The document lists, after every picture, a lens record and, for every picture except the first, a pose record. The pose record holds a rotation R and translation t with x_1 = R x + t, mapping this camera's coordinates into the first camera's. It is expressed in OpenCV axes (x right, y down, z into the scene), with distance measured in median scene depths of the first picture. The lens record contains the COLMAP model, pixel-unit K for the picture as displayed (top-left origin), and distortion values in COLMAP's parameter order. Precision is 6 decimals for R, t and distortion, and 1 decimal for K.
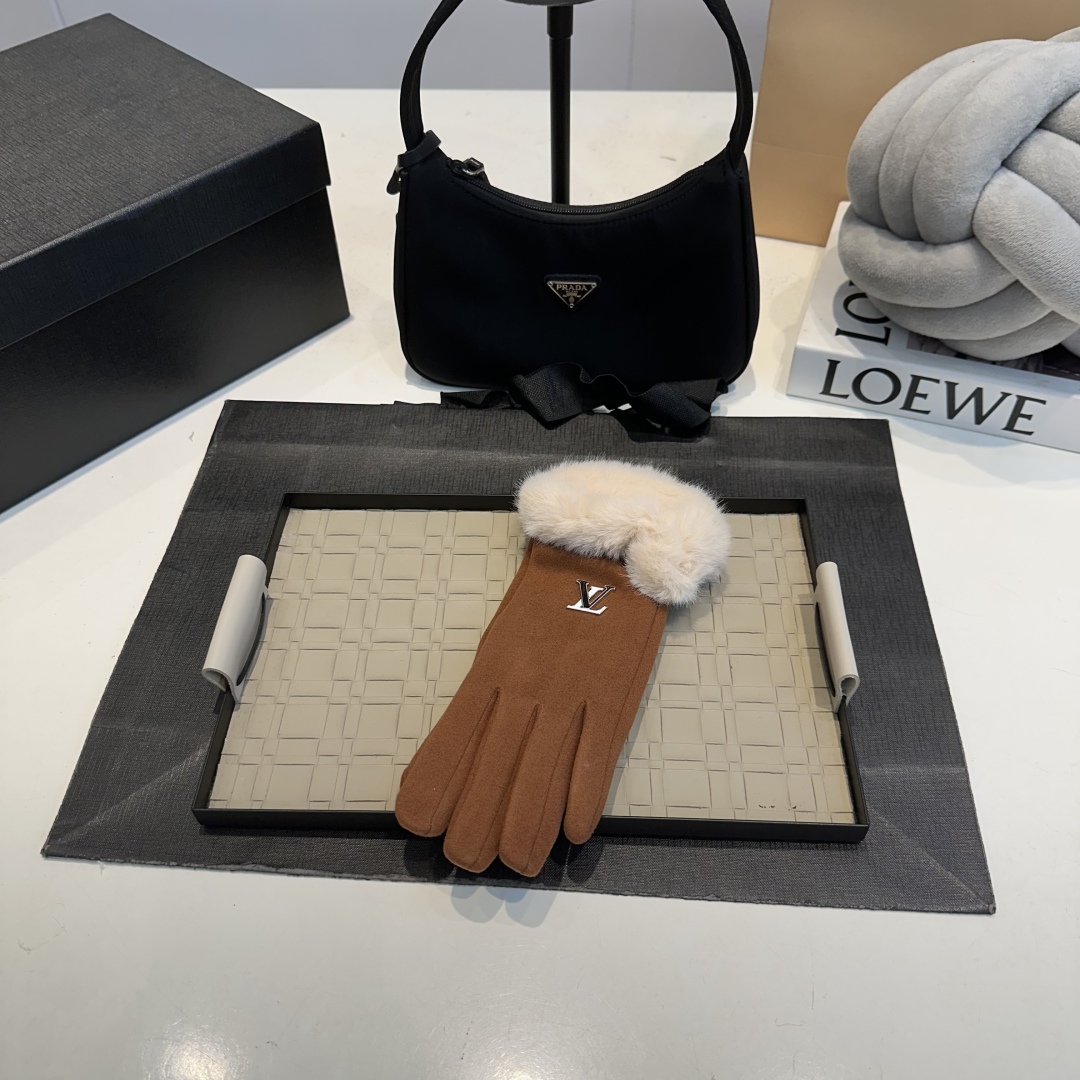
lens RADIAL K [[1087.4, 0, 530.8], [0, 1087.4, 542.9], [0, 0, 1]] dist [-0.029658, 0.000000]
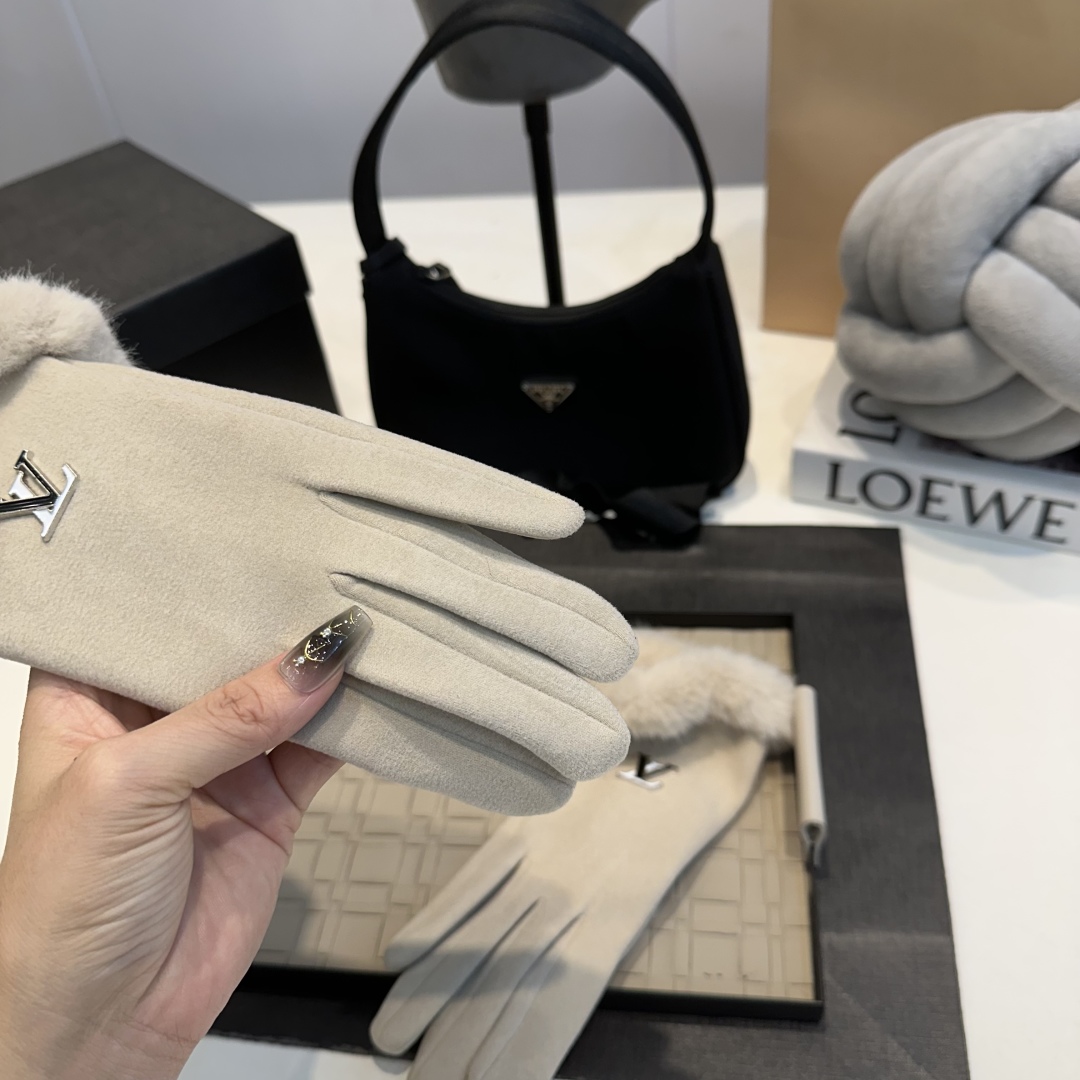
lens RADIAL K [[1087.4, 0, 557.7], [0, 1087.4, 539.3], [0, 0, 1]] dist [-0.029658, 0.000000]
pose [[0.992972, -0.007073, -0.118138, 0.164139], [-0.004599, 0.995153, -0.098233, -0.014535], [0.118261, 0.098086, 0.988126, 0.081004]]
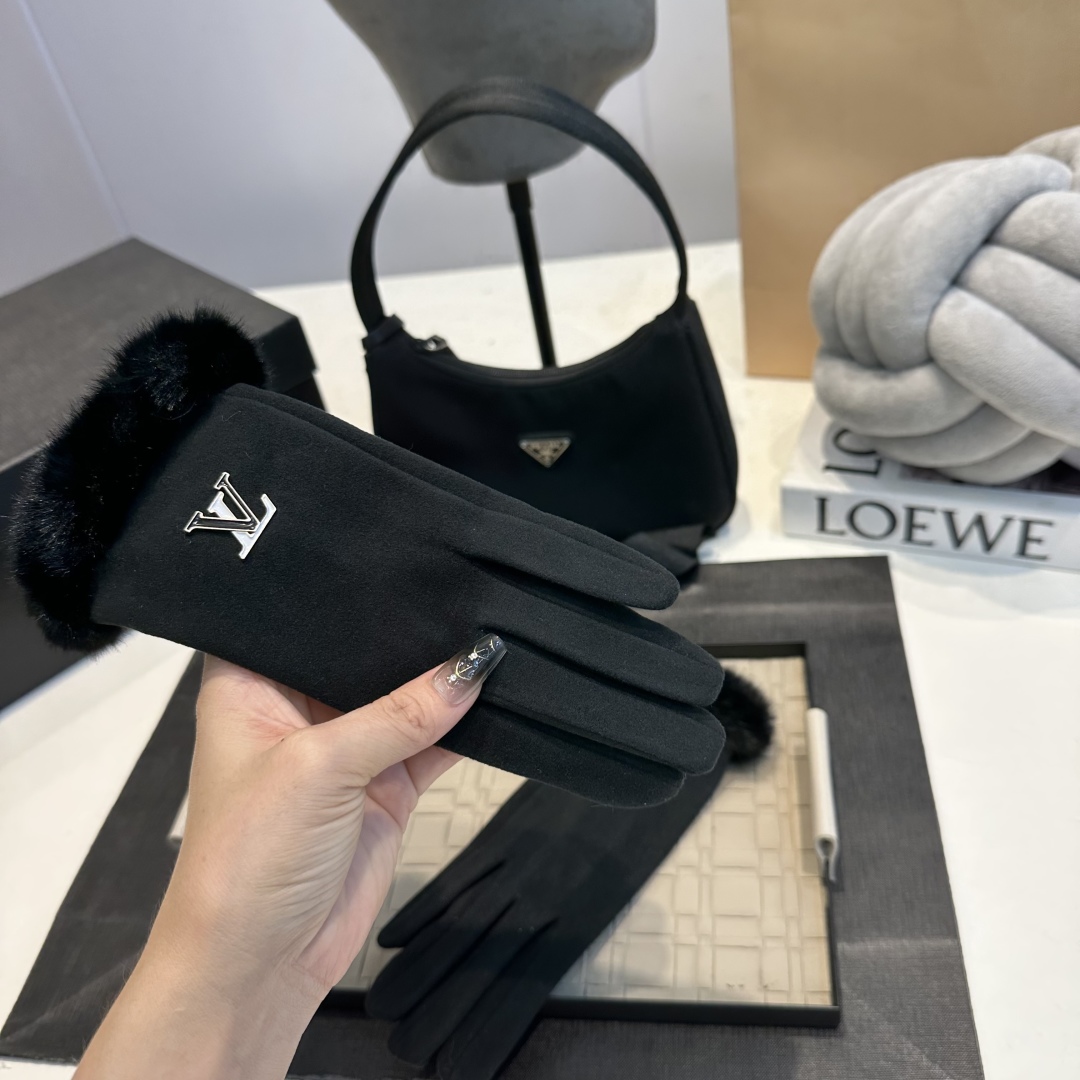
lens RADIAL K [[1087.4, 0, 555.2], [0, 1087.4, 537.8], [0, 0, 1]] dist [-0.029658, 0.000000]
pose [[0.988542, -0.075372, -0.130778, 0.179347], [0.054987, 0.986692, -0.153023, 0.000420], [0.140571, 0.144078, 0.979531, 0.033846]]
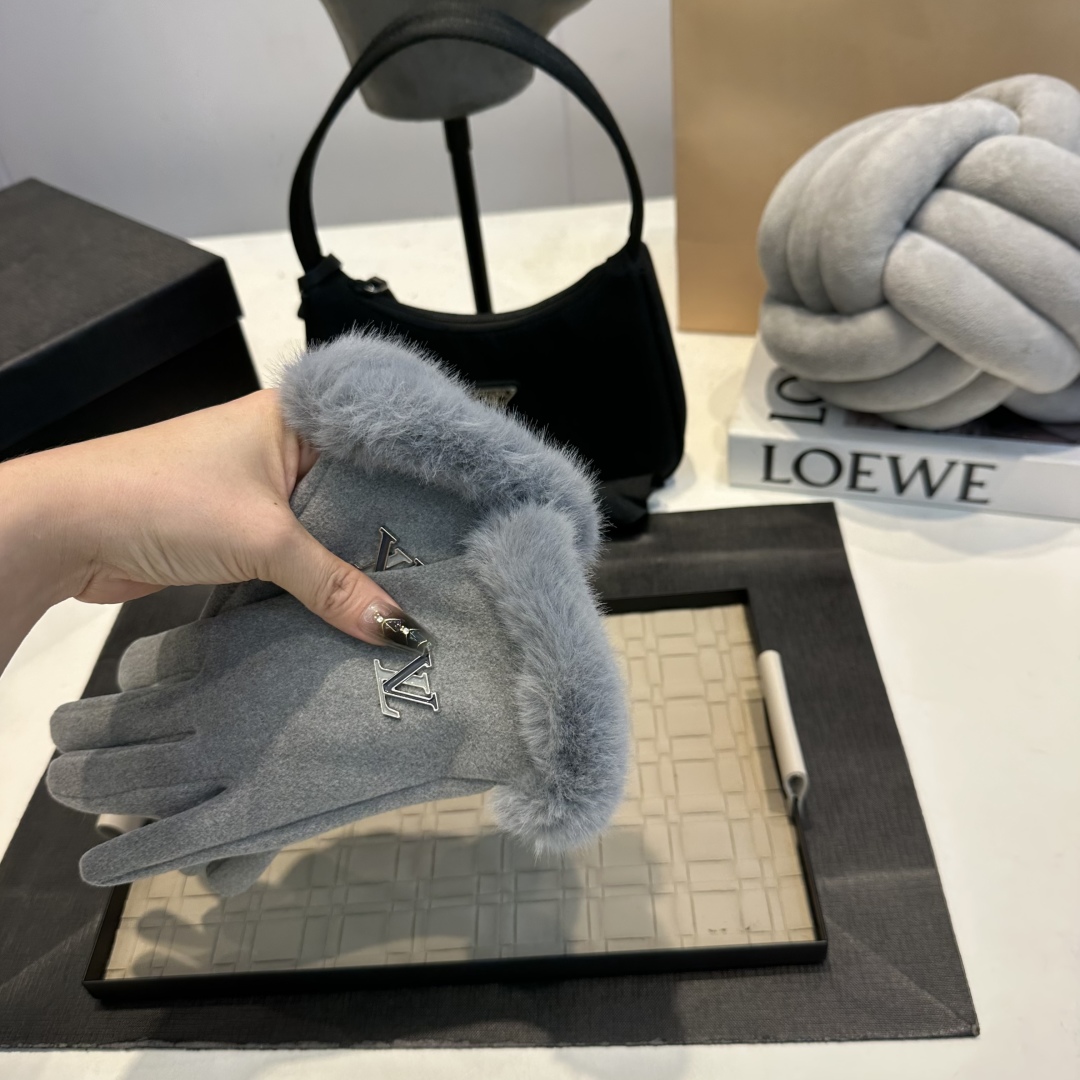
lens RADIAL K [[1087.4, 0, 546.7], [0, 1087.4, 541.6], [0, 0, 1]] dist [-0.029658, 0.000000]
pose [[0.995968, -0.087199, -0.021063, 0.102184], [0.083857, 0.988395, -0.126662, 0.022074], [0.031863, 0.124385, 0.991722, 0.056028]]
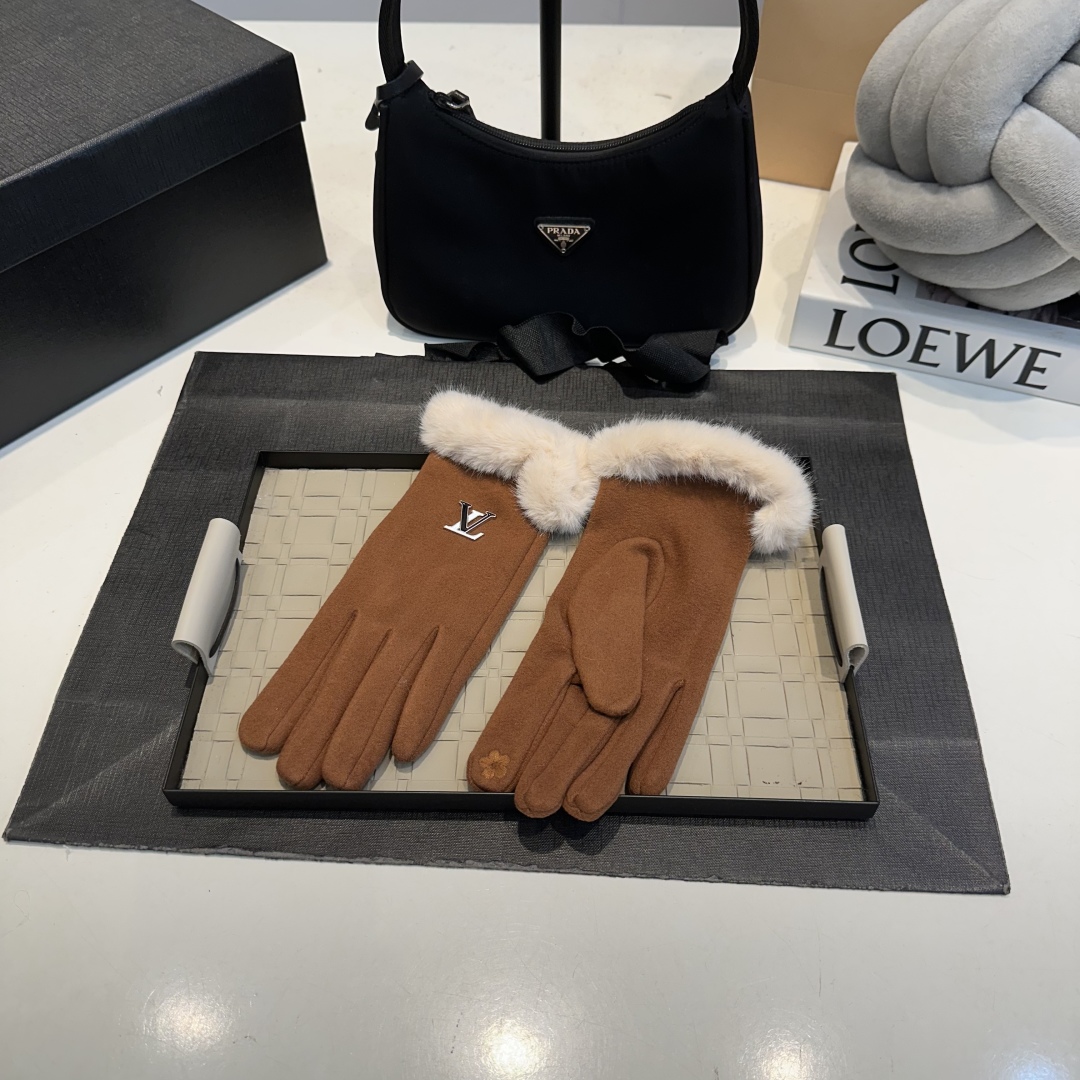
lens RADIAL K [[1087.4, 0, 537.2], [0, 1087.4, 543.8], [0, 0, 1]] dist [-0.029658, 0.000000]
pose [[0.999821, -0.003007, 0.018676, -0.003610], [0.002174, 0.999009, 0.044462, -0.007096], [-0.018791, -0.044413, 0.998836, 0.051259]]
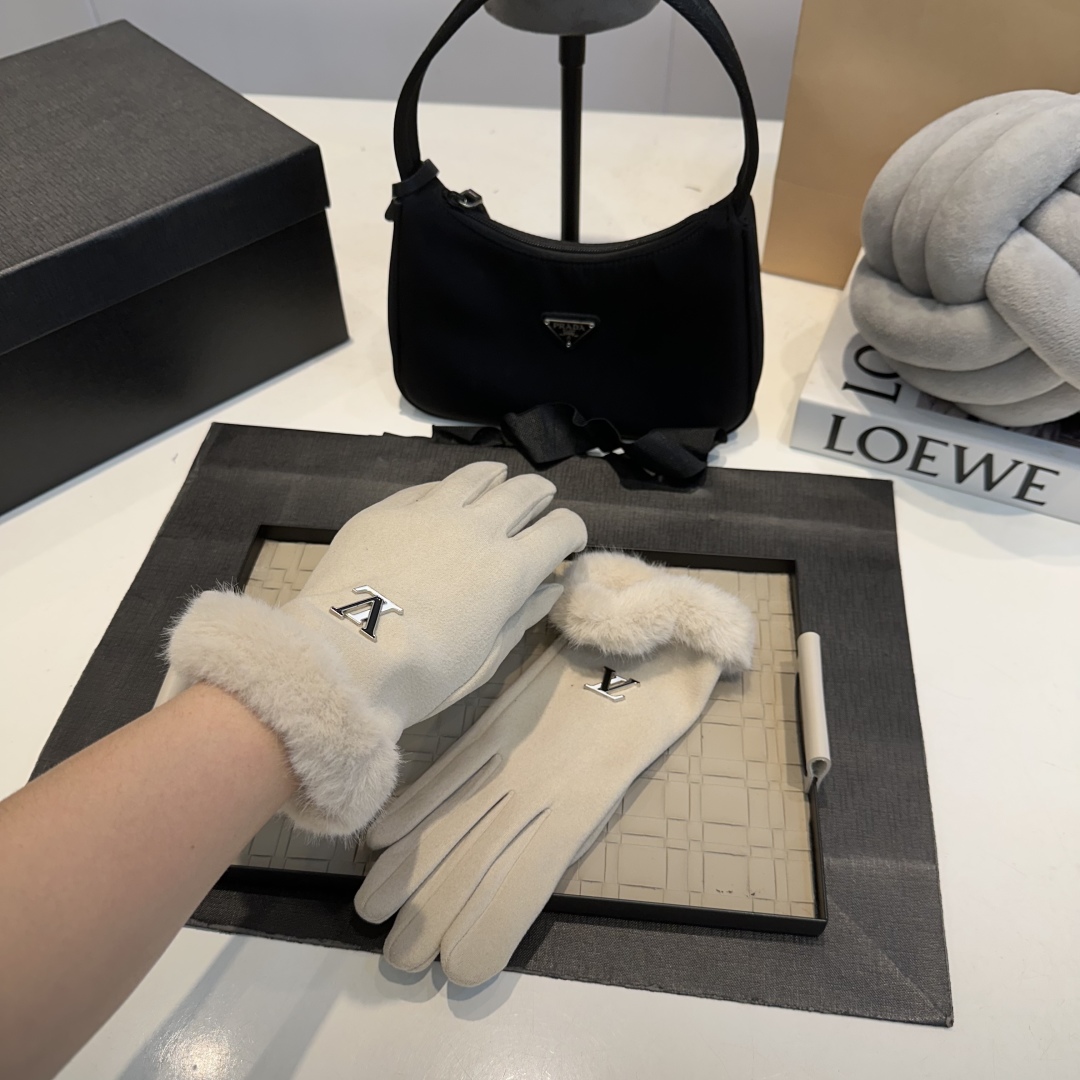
lens RADIAL K [[1087.4, 0, 543.7], [0, 1087.4, 545.0], [0, 0, 1]] dist [-0.029658, 0.000000]
pose [[0.997814, 0.056298, -0.034611, 0.062886], [-0.056147, 0.998408, 0.005310, -0.047782], [0.034855, -0.003355, 0.999387, 0.035526]]
